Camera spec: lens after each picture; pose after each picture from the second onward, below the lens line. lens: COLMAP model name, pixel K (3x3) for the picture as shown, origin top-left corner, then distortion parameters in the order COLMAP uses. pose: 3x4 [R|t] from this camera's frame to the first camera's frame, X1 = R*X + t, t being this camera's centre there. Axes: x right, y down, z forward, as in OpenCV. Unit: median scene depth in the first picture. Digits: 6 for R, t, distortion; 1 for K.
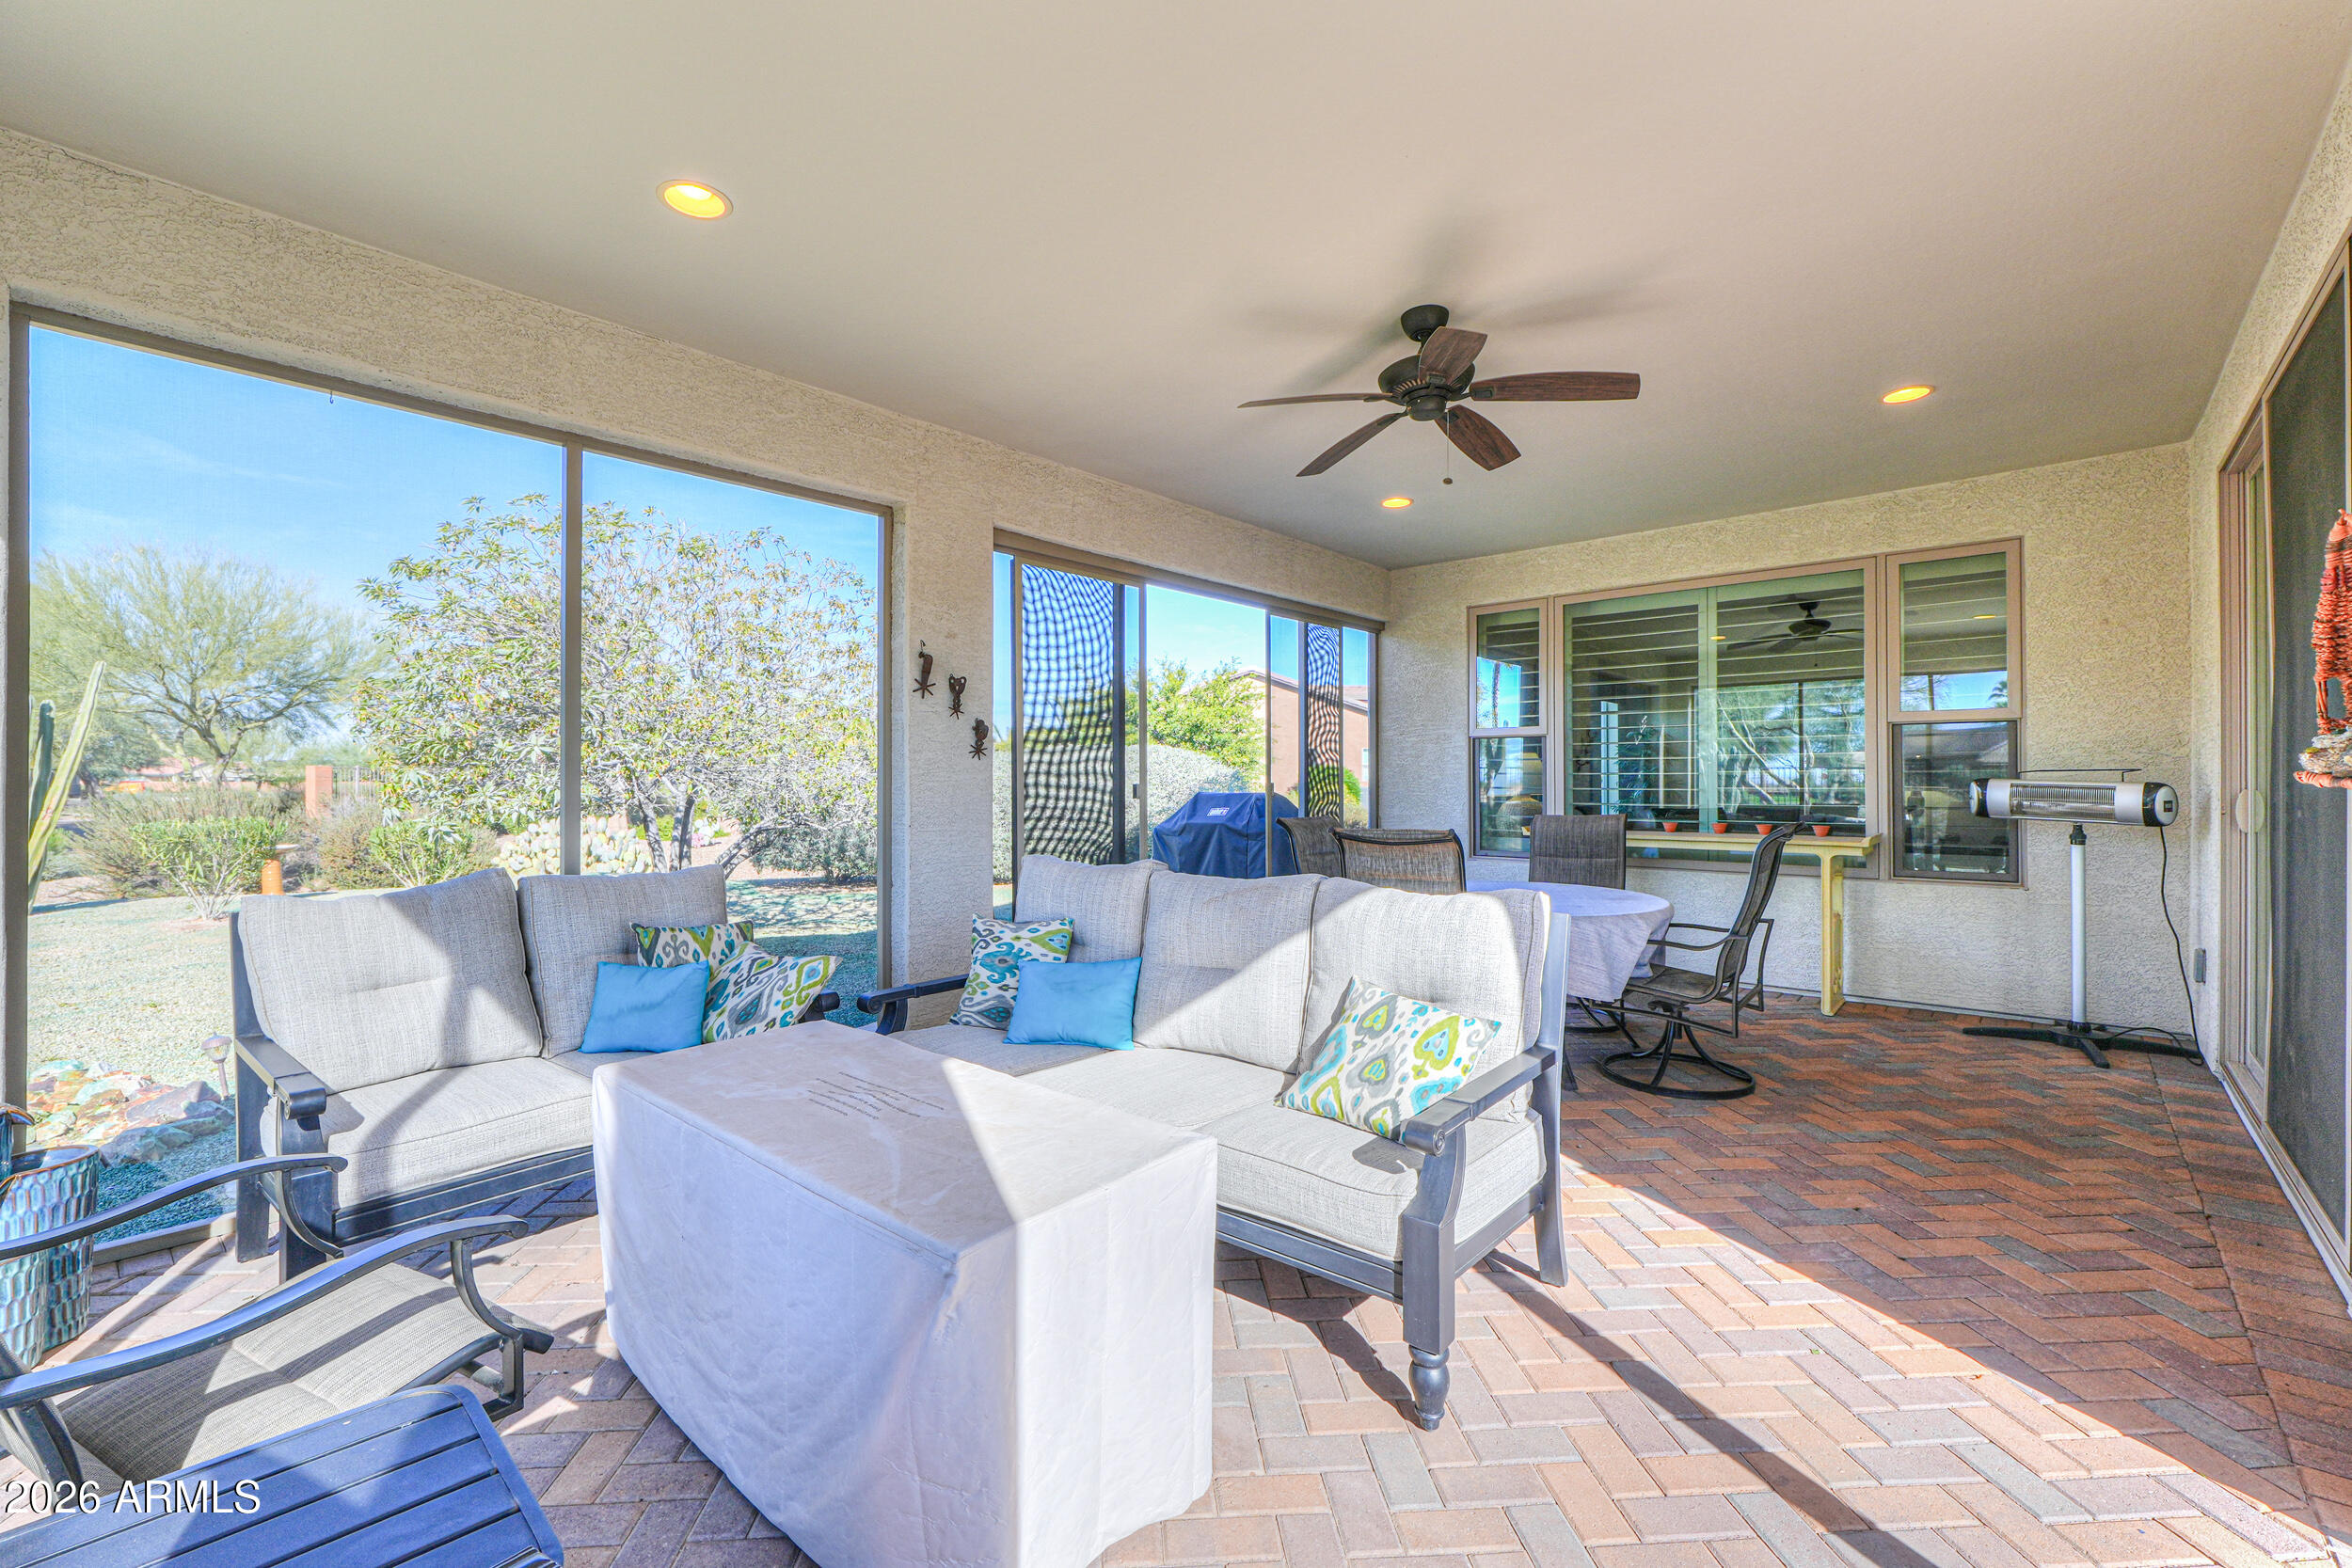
lens RADIAL K [[998.2, 0, 1164.3], [0, 998.2, 775.5], [0, 0, 1]] dist [-0.008621, -0.000333]
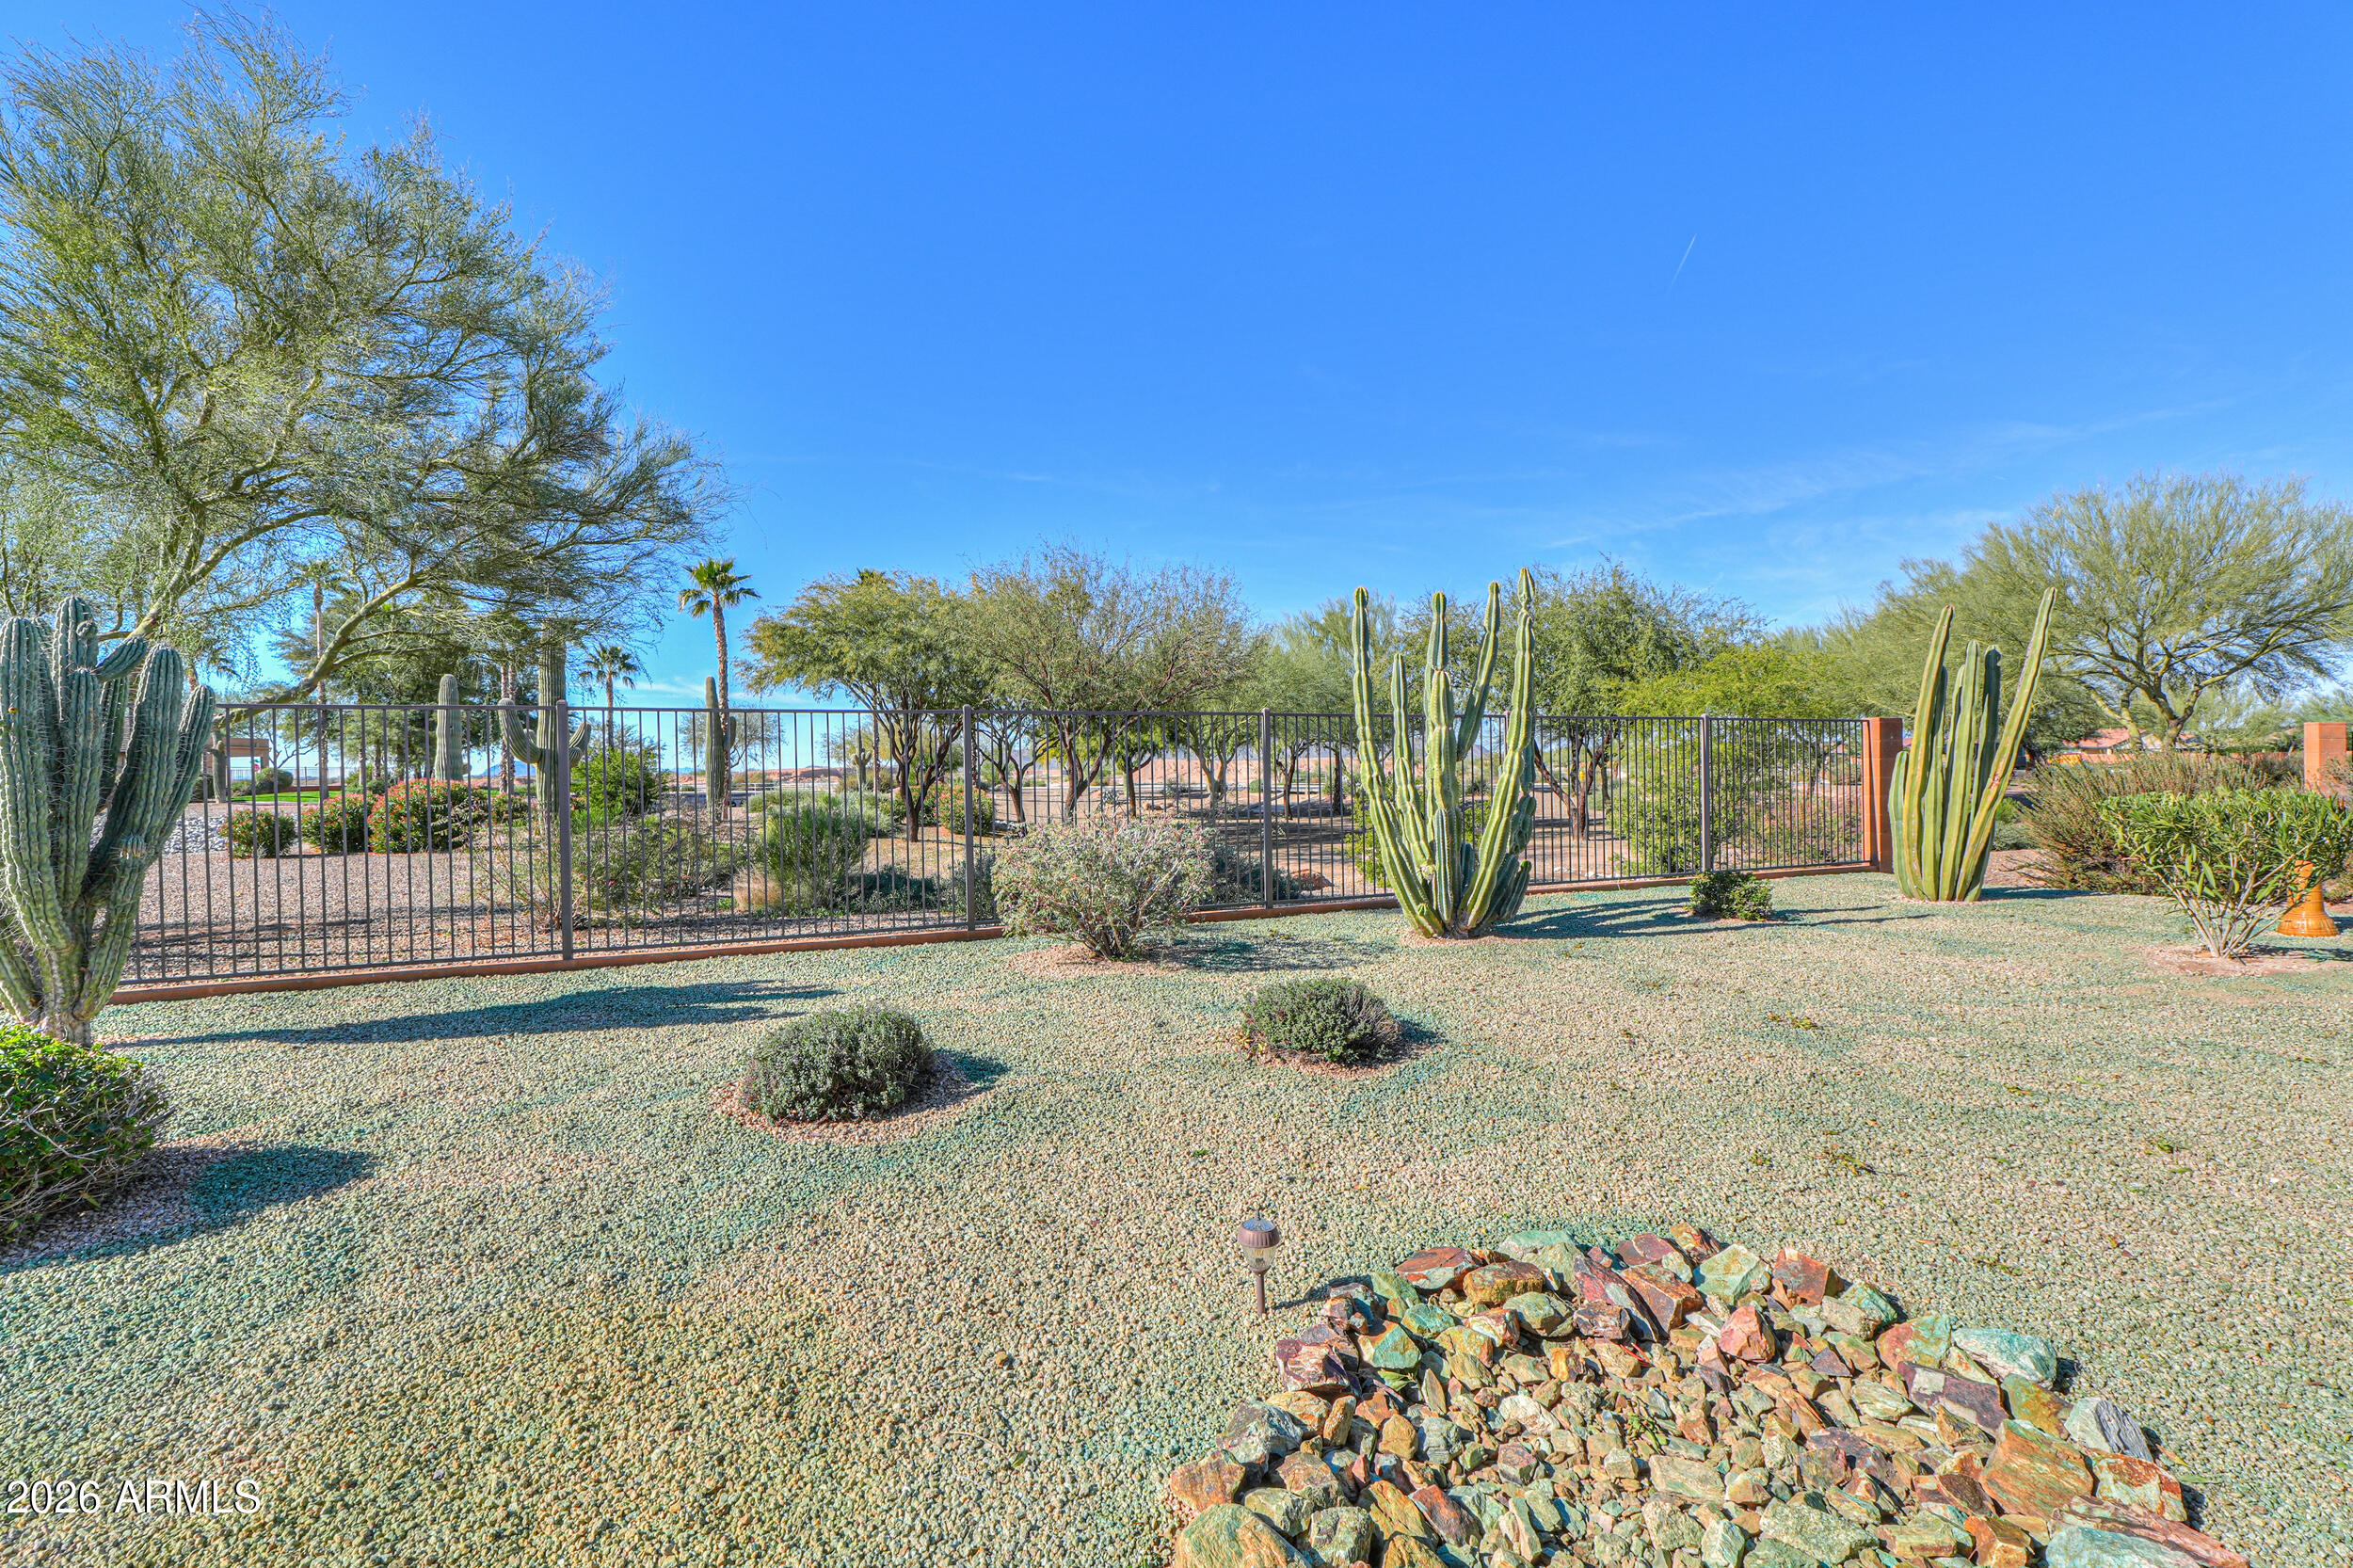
lens RADIAL K [[998.7, 0, 1164.2], [0, 998.7, 771.7], [0, 0, 1]] dist [-0.008621, -0.000333]
pose [[0.024449, 0.004584, -0.999691, -0.126625], [0.018383, 0.999818, 0.005034, 0.005484], [0.999532, -0.018500, 0.024361, 0.113544]]
